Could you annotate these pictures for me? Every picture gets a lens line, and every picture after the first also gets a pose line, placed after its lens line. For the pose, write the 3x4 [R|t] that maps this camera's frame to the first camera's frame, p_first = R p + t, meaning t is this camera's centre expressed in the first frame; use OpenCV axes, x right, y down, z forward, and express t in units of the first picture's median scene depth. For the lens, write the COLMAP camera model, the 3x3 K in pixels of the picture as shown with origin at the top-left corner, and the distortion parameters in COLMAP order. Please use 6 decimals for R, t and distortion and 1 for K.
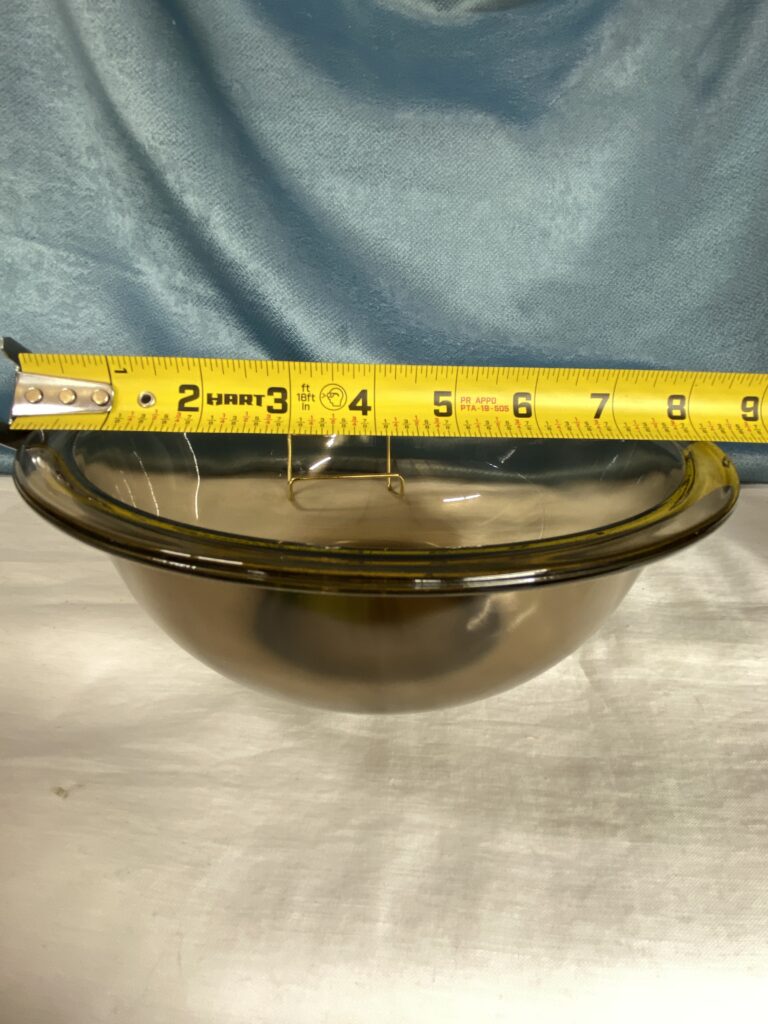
lens RADIAL K [[482.4, 0, 403.2], [0, 482.4, 493.9], [0, 0, 1]] dist [-0.009677, -0.008766]
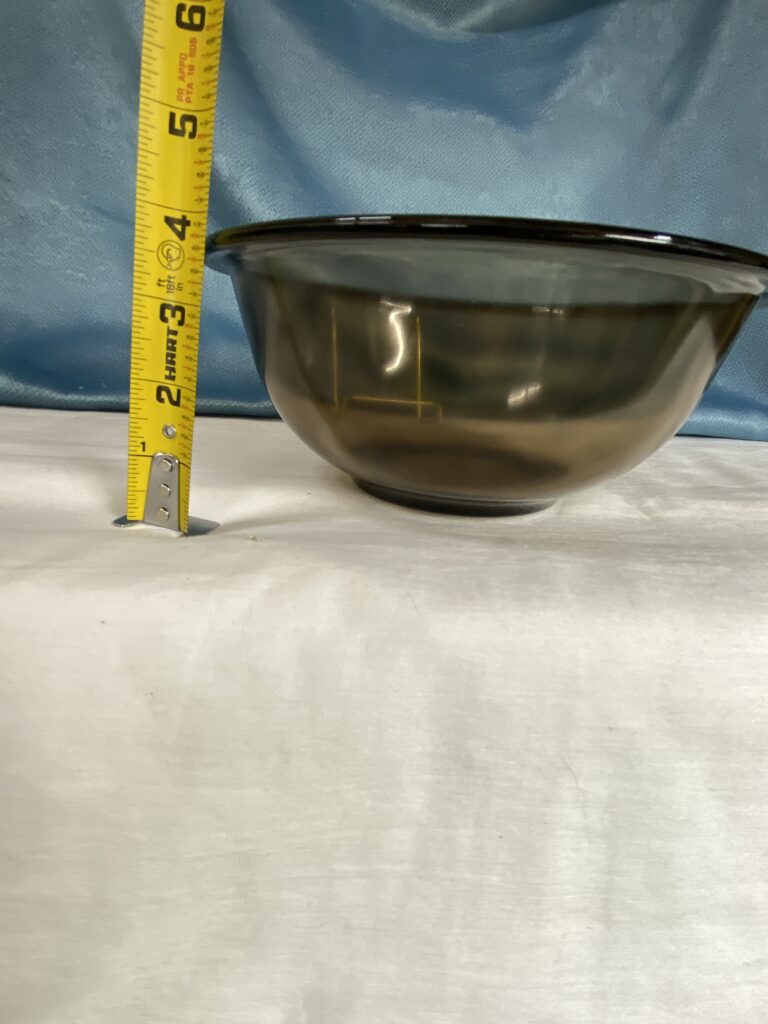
lens RADIAL K [[485.0, 0, 385.5], [0, 485.0, 537.7], [0, 0, 1]] dist [-0.001674, -0.011511]
pose [[0.993926, -0.001734, 0.110036, -0.185522], [0.006244, 0.999154, -0.040652, 0.233290], [-0.109872, 0.041092, 0.993096, -0.049057]]
